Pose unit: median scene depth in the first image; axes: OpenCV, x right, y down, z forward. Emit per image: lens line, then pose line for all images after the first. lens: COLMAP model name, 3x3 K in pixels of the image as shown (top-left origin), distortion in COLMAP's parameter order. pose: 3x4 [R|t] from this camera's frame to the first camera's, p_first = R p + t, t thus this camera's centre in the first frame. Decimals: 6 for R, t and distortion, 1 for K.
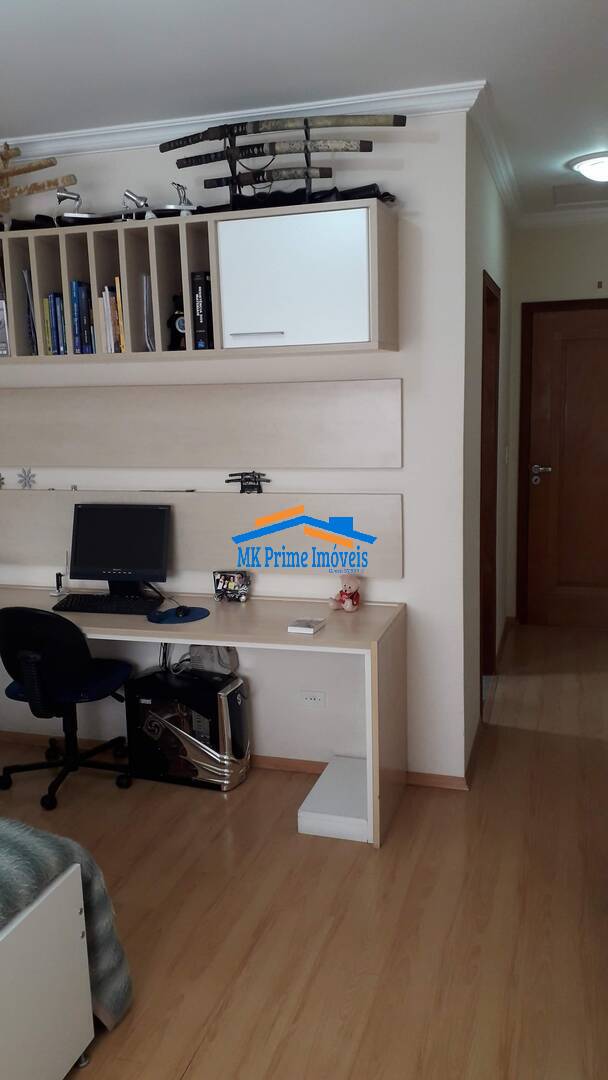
lens RADIAL K [[849.6, 0, 304.0], [0, 849.6, 540.0], [0, 0, 1]] dist [0.106299, -0.183481]
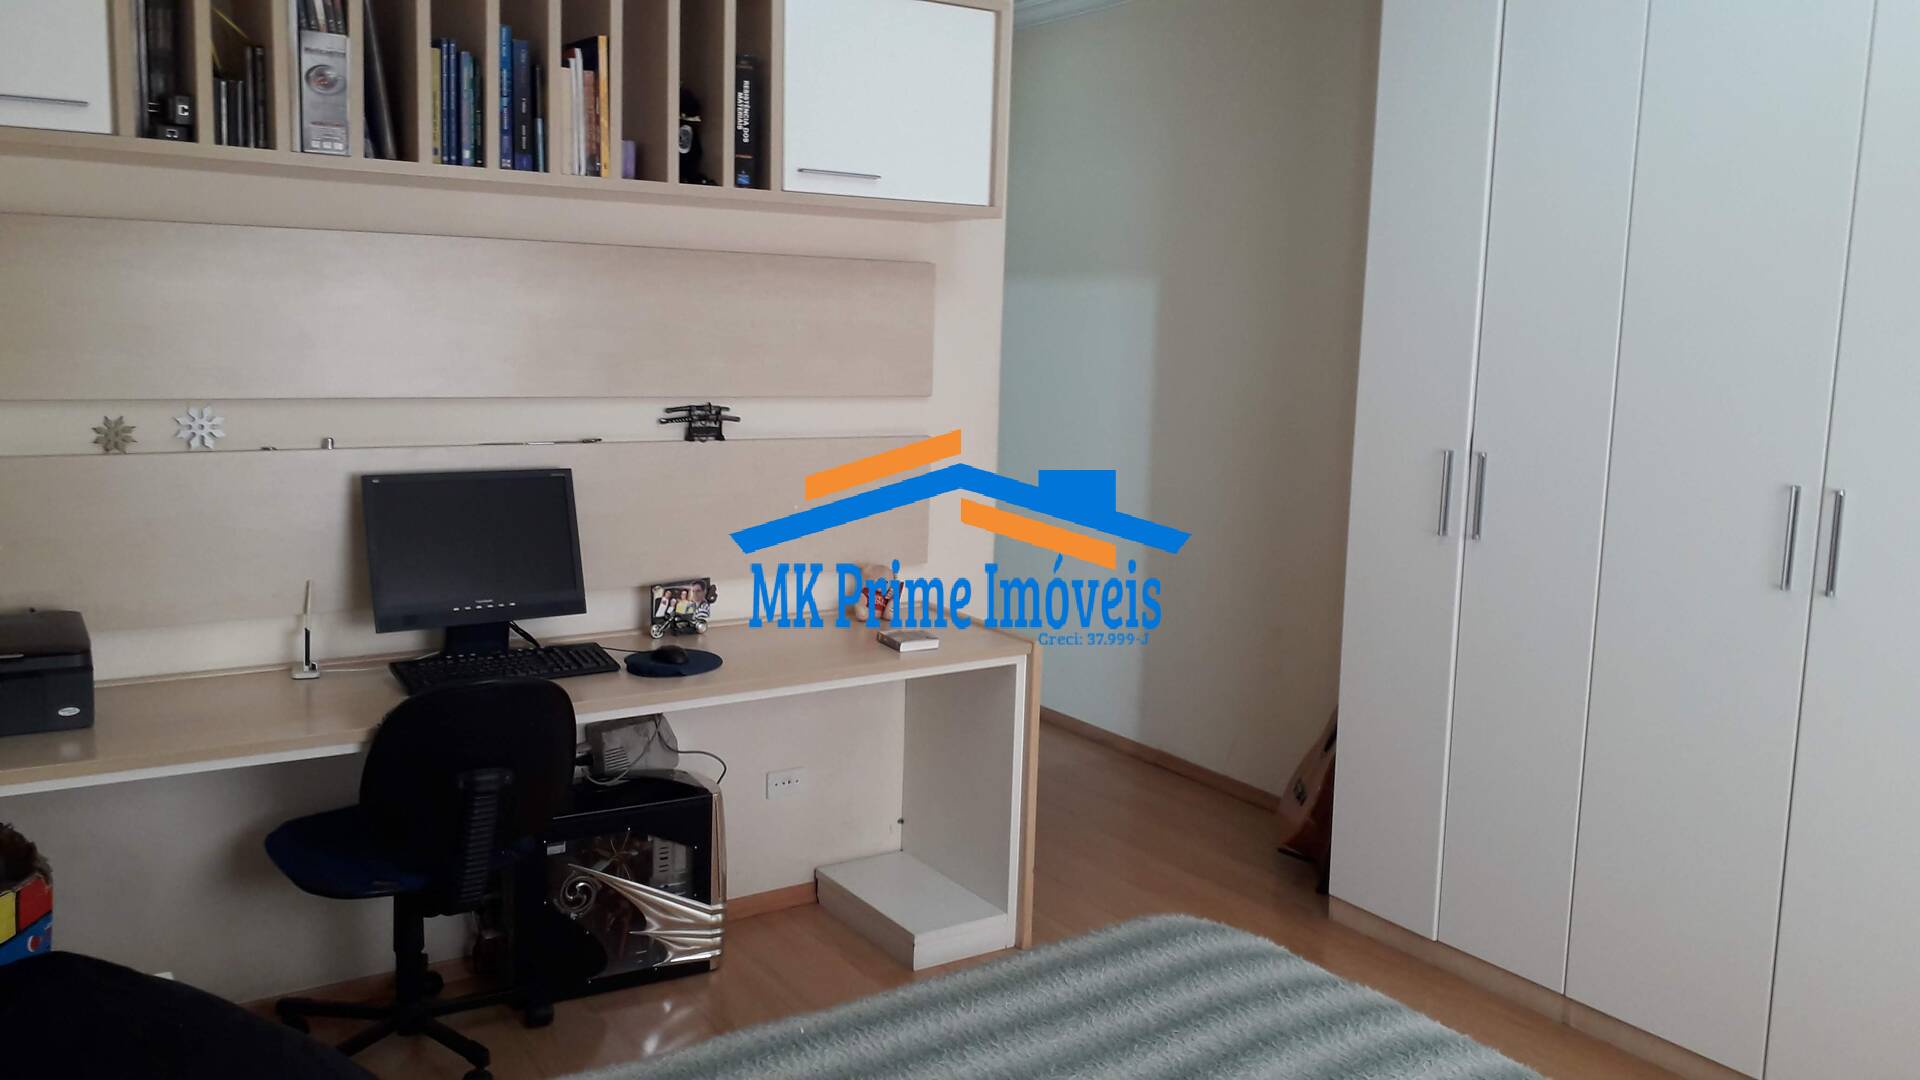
lens RADIAL K [[1510.3, 0, 974.0], [0, 1510.3, 531.7], [0, 0, 1]] dist [0.106299, -0.183481]
pose [[0.635128, -0.068803, 0.769336, -0.796757], [0.090720, 0.995776, 0.014161, 0.008275], [-0.767061, 0.060800, 0.638687, 0.227038]]
